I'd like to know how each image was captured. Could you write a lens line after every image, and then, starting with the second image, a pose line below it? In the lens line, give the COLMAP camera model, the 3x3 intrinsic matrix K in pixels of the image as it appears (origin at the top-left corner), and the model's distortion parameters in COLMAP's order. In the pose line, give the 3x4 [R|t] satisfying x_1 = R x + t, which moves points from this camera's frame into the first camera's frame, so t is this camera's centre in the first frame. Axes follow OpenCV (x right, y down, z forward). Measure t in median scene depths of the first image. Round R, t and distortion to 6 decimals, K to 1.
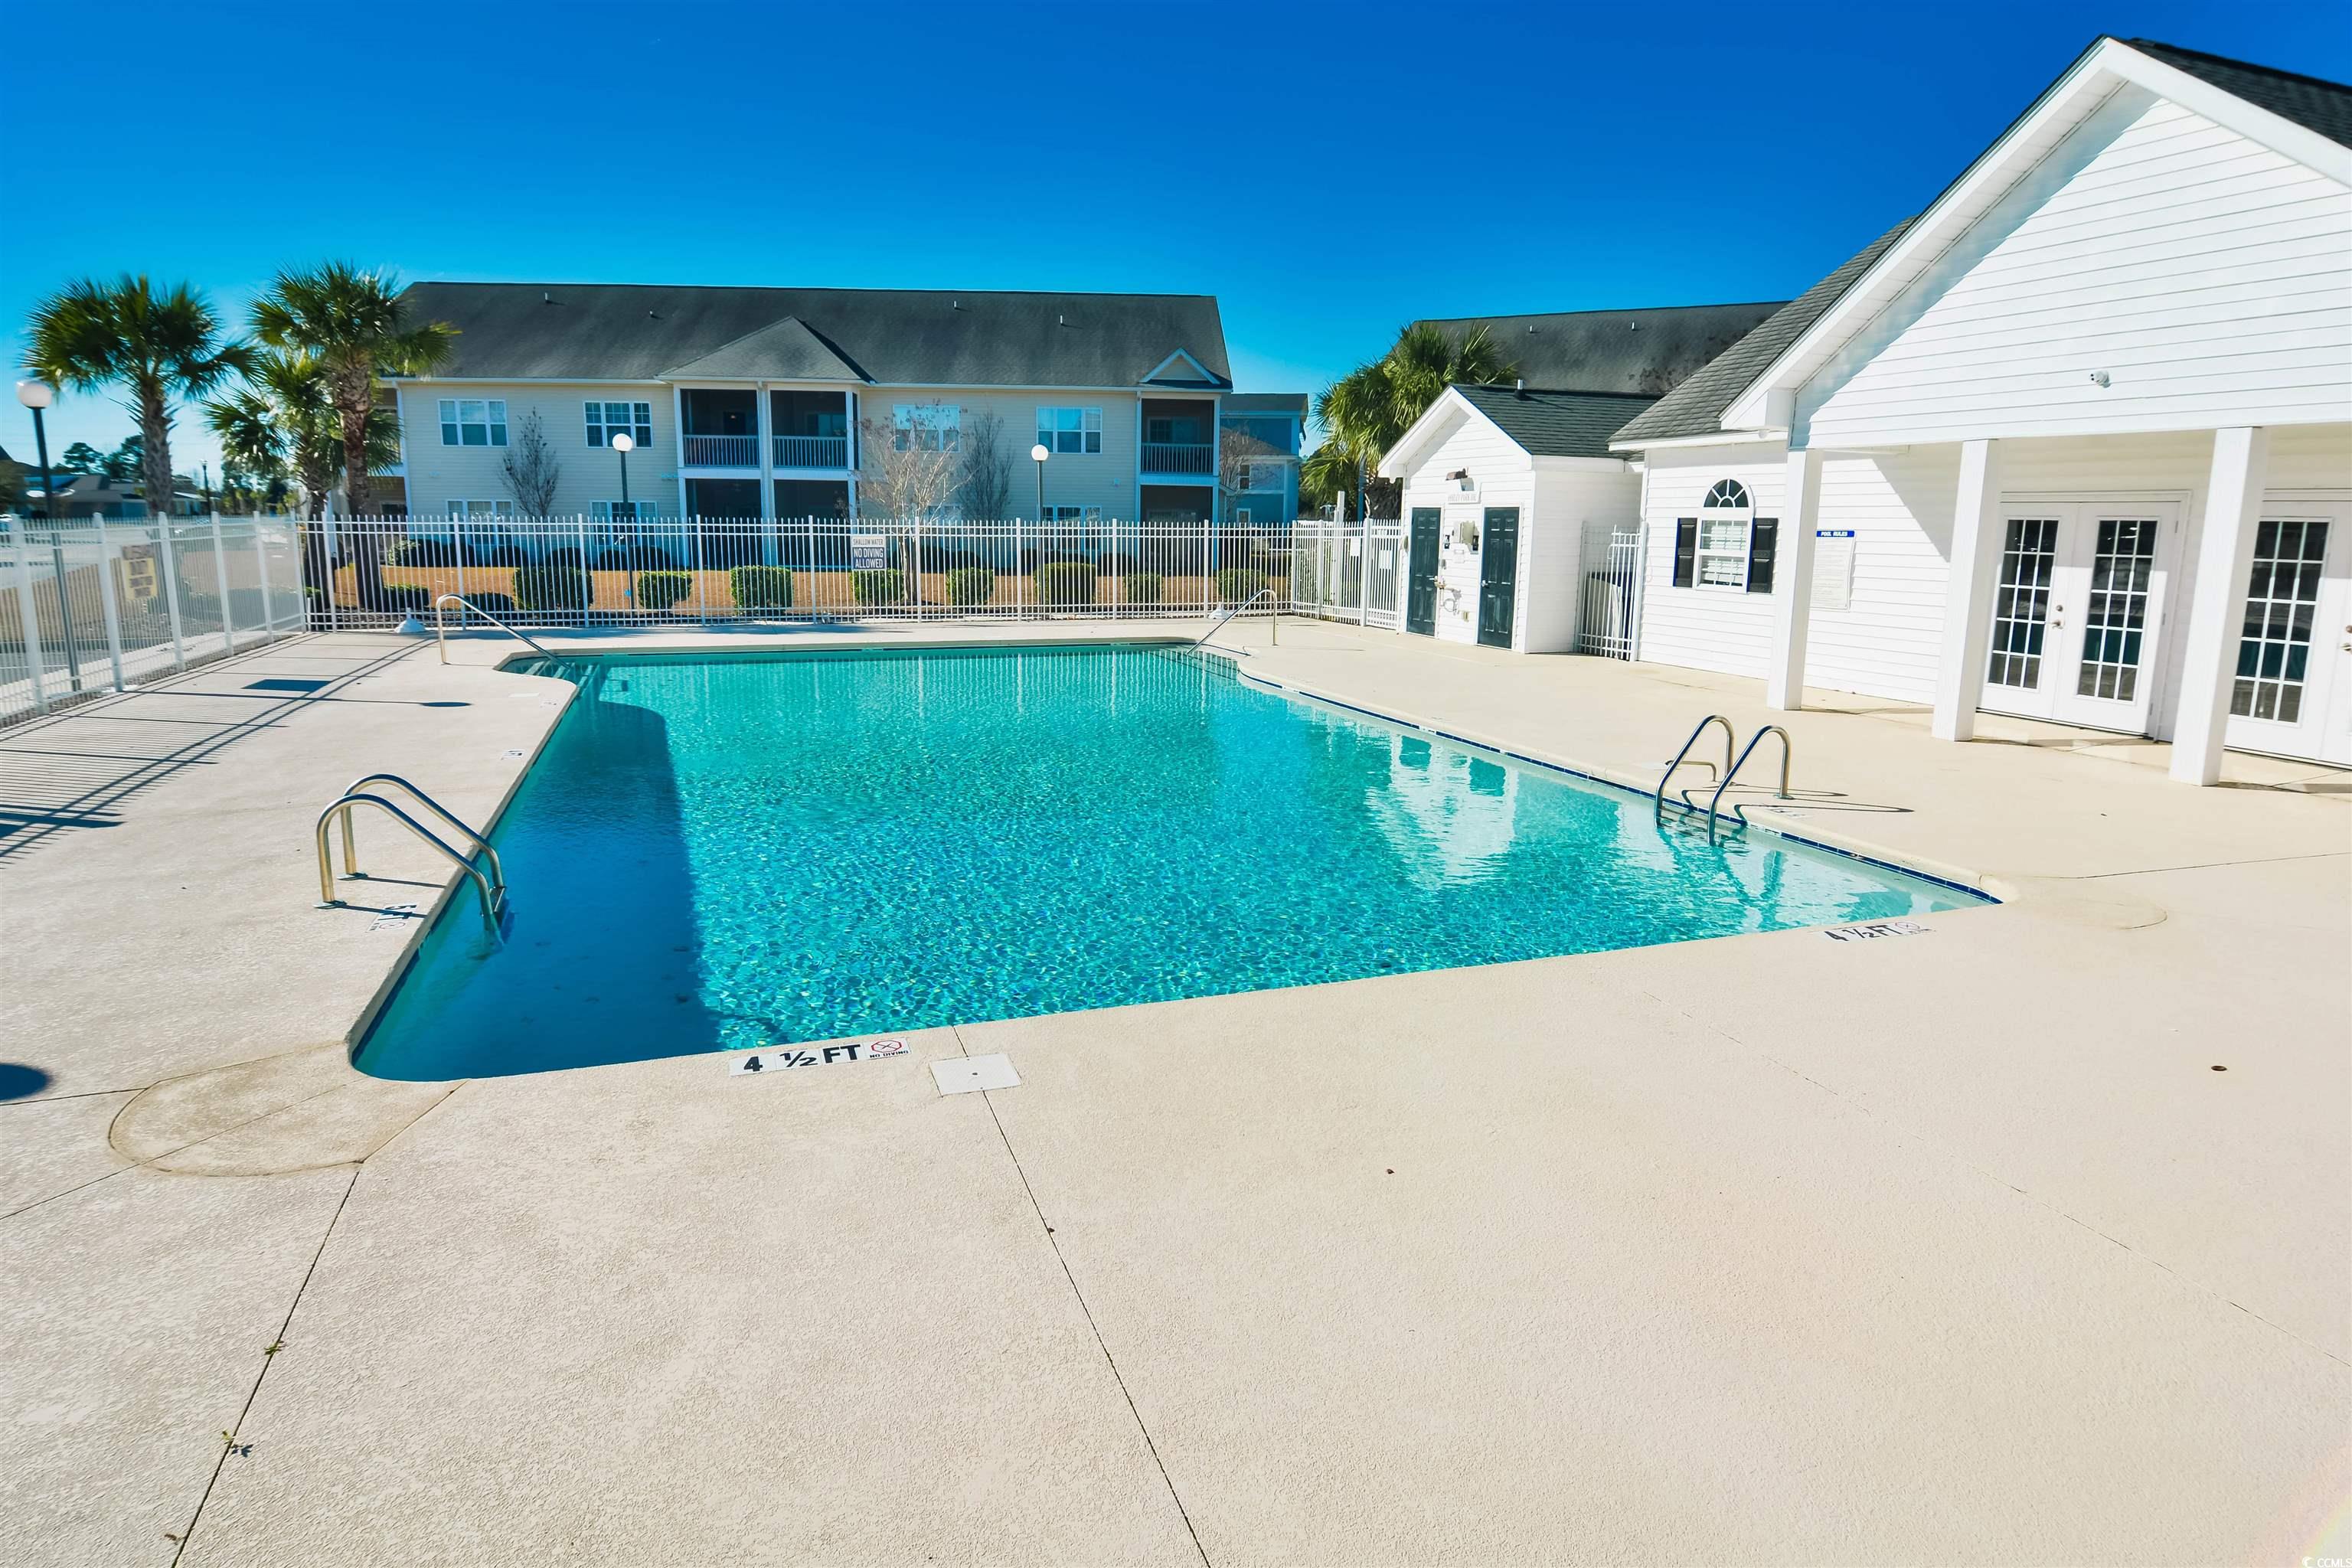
lens RADIAL K [[1354.3, 0, 1174.5], [0, 1354.3, 777.2], [0, 0, 1]] dist [-0.015066, -0.002397]
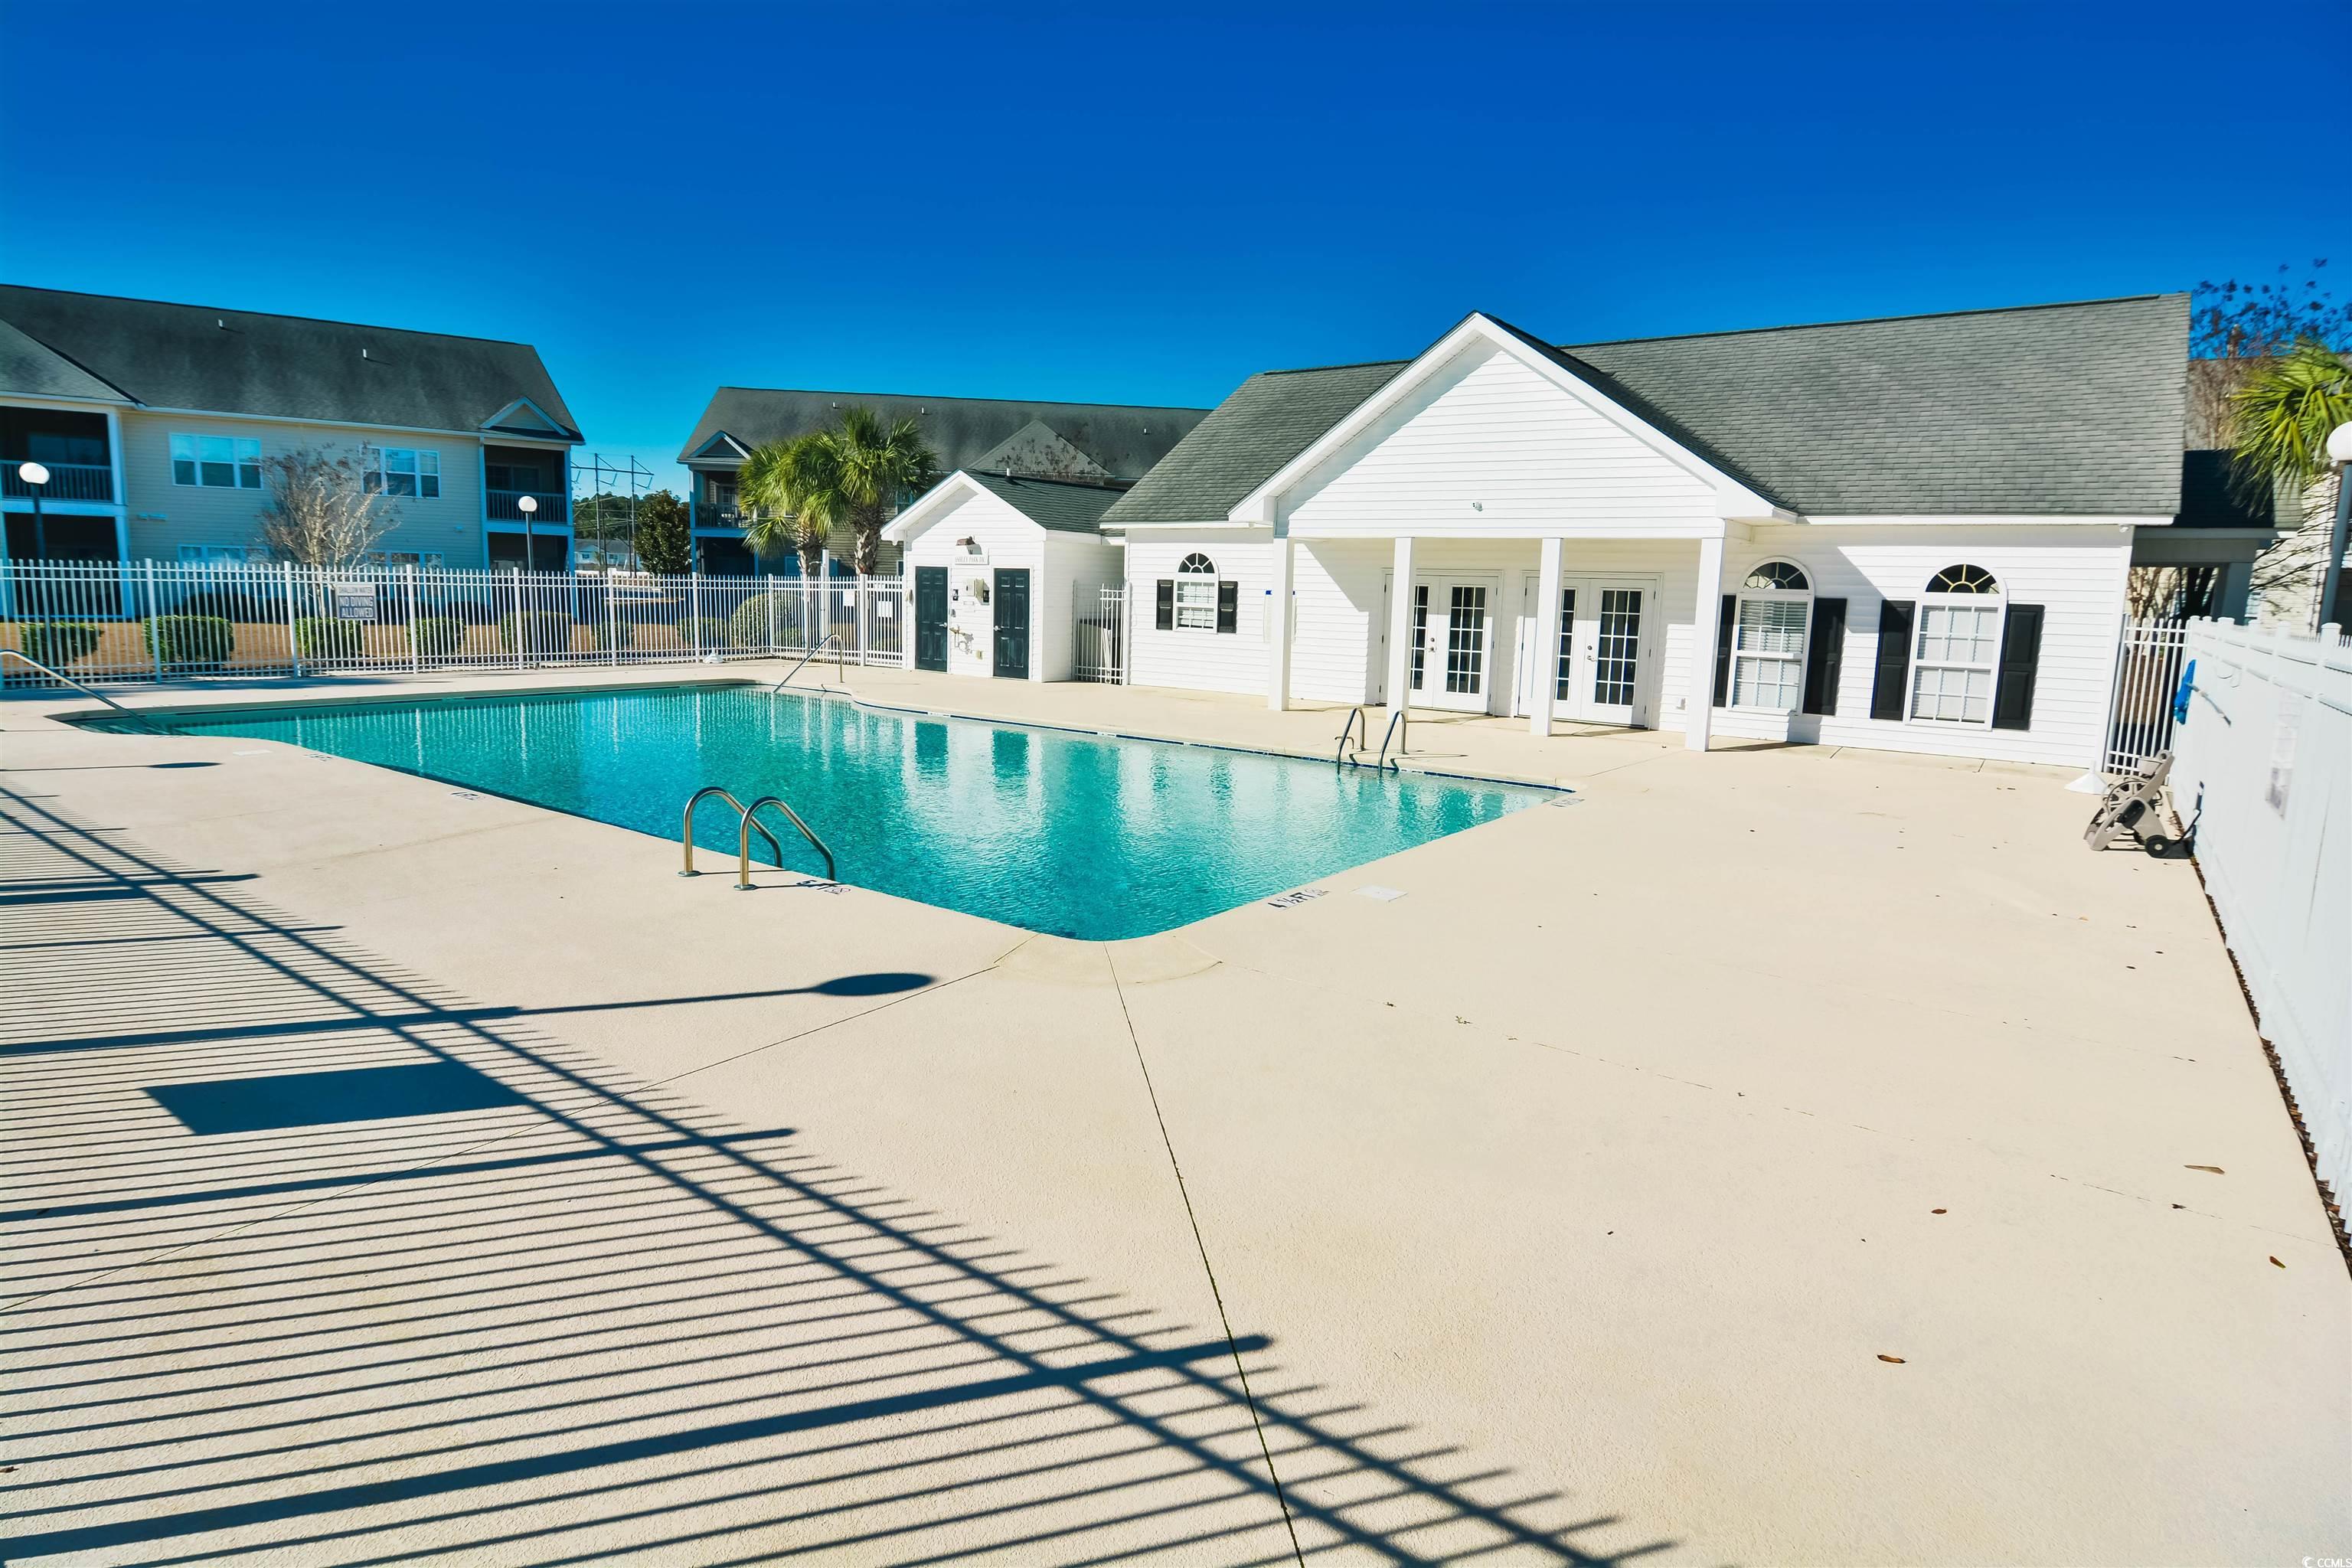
lens RADIAL K [[1271.9, 0, 1174.7], [0, 1271.9, 785.9], [0, 0, 1]] dist [-0.009034, -0.010892]
pose [[0.824384, -0.075565, 0.560965, -0.340101], [0.086786, 0.996205, 0.006654, 0.010055], [-0.559339, 0.043198, 0.827813, -0.071051]]
